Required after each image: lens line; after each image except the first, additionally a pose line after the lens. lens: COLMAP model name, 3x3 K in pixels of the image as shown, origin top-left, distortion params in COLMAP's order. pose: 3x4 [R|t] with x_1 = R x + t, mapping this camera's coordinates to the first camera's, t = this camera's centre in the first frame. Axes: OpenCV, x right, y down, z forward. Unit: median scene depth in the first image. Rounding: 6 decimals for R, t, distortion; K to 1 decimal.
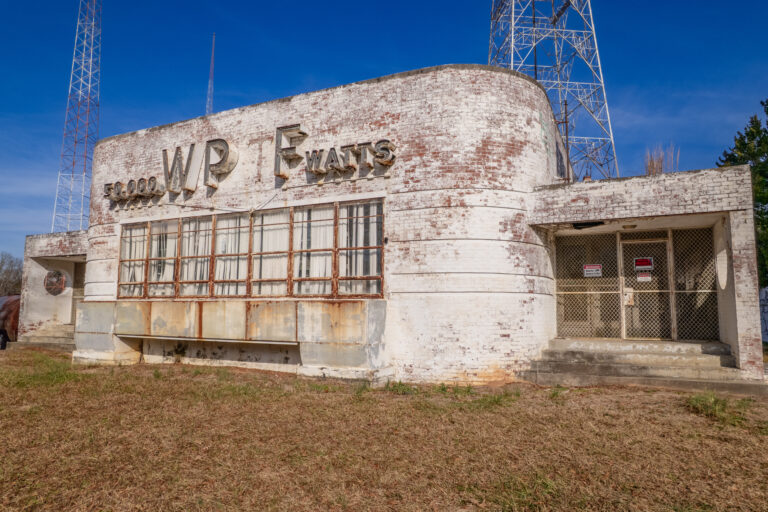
lens RADIAL K [[507.9, 0, 384.4], [0, 507.9, 260.4], [0, 0, 1]] dist [-0.049247, 0.001443]
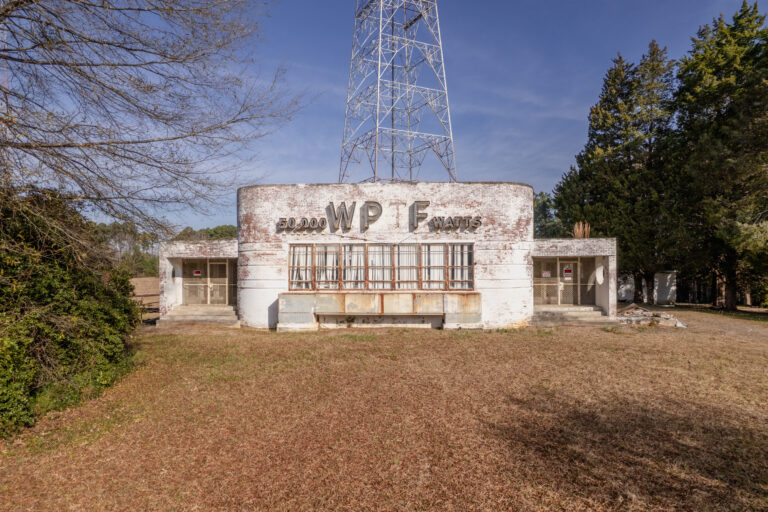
lens RADIAL K [[500.1, 0, 384.1], [0, 500.1, 260.9], [0, 0, 1]] dist [-0.046820, 0.001516]
pose [[0.925861, -0.006283, 0.377812, -1.076773], [-0.028712, 0.995801, 0.086920, -0.209017], [-0.376772, -0.091323, 0.921793, -0.734851]]
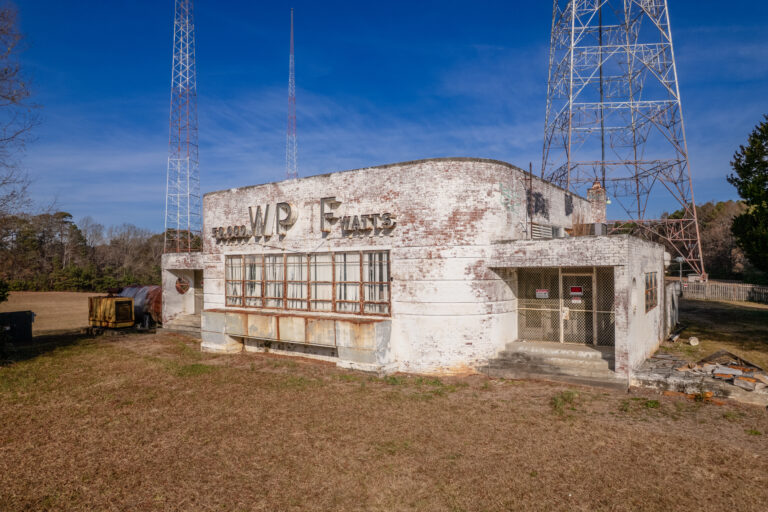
lens RADIAL K [[497.0, 0, 383.1], [0, 497.0, 260.5], [0, 0, 1]] dist [-0.055578, 0.035194]
pose [[0.985144, -0.020238, -0.170536, 0.218175], [0.036033, 0.995286, 0.090043, -0.215880], [0.167910, -0.094850, 0.981229, -0.423499]]
